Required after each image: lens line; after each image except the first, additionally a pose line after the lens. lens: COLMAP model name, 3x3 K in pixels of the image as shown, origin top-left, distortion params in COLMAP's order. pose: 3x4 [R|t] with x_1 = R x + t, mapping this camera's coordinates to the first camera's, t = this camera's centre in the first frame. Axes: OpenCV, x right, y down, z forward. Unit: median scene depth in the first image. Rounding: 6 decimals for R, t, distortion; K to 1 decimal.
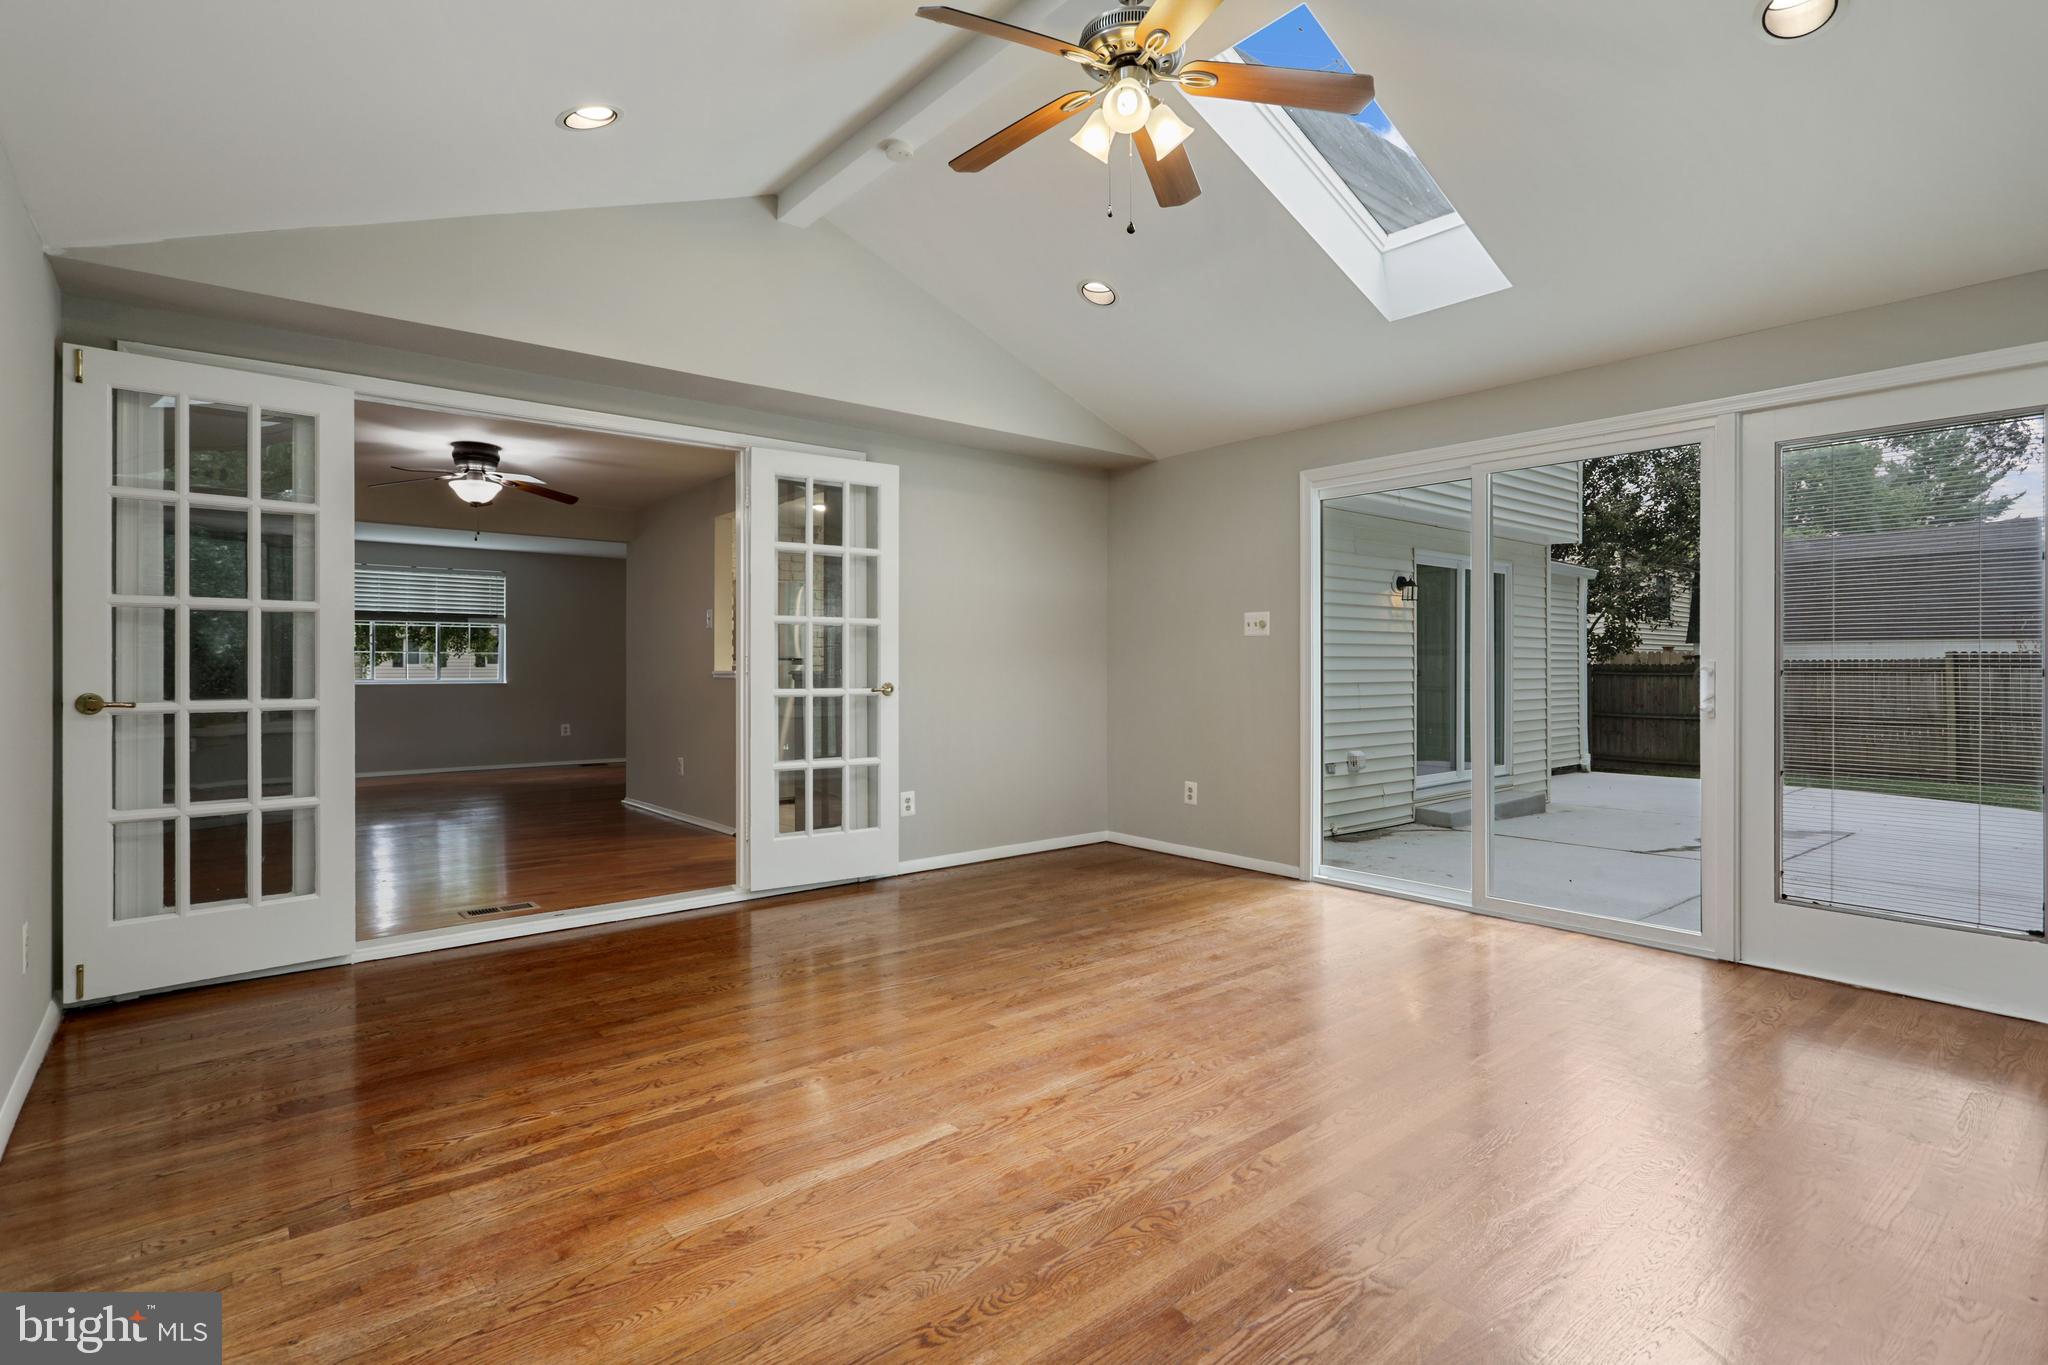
lens RADIAL K [[991.1, 0, 1018.2], [0, 991.1, 673.0], [0, 0, 1]] dist [-0.002775, -0.000187]
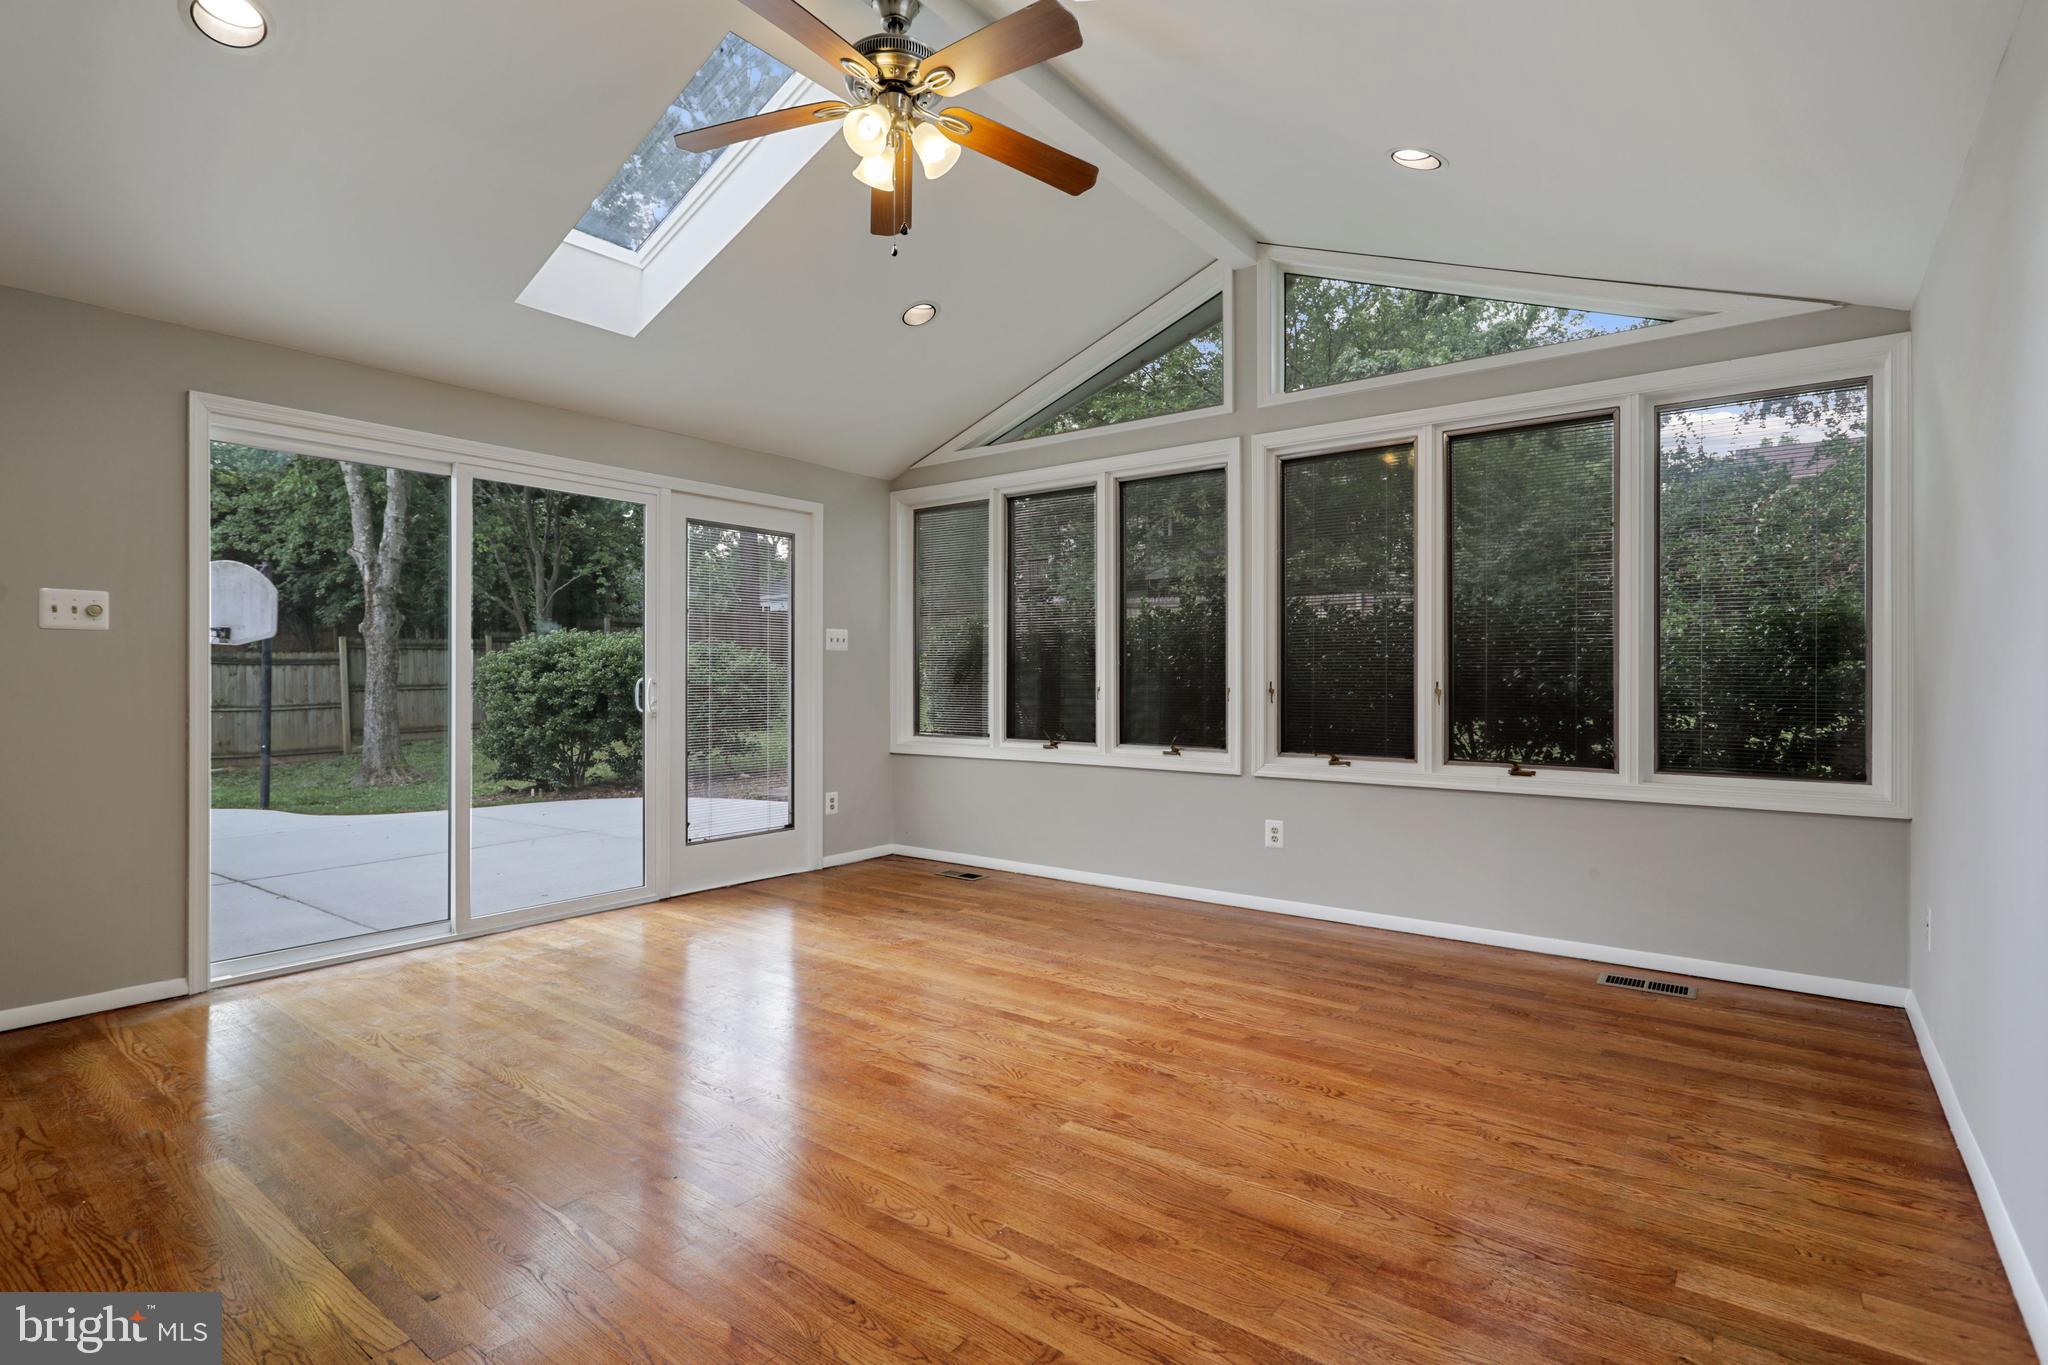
lens RADIAL K [[991.1, 0, 1018.2], [0, 991.1, 673.0], [0, 0, 1]] dist [-0.002775, -0.000187]
pose [[-0.222815, 0.004479, 0.974850, -1.107508], [0.007535, 0.999967, -0.002872, -0.009093], [-0.974832, 0.006706, -0.222842, 1.329817]]
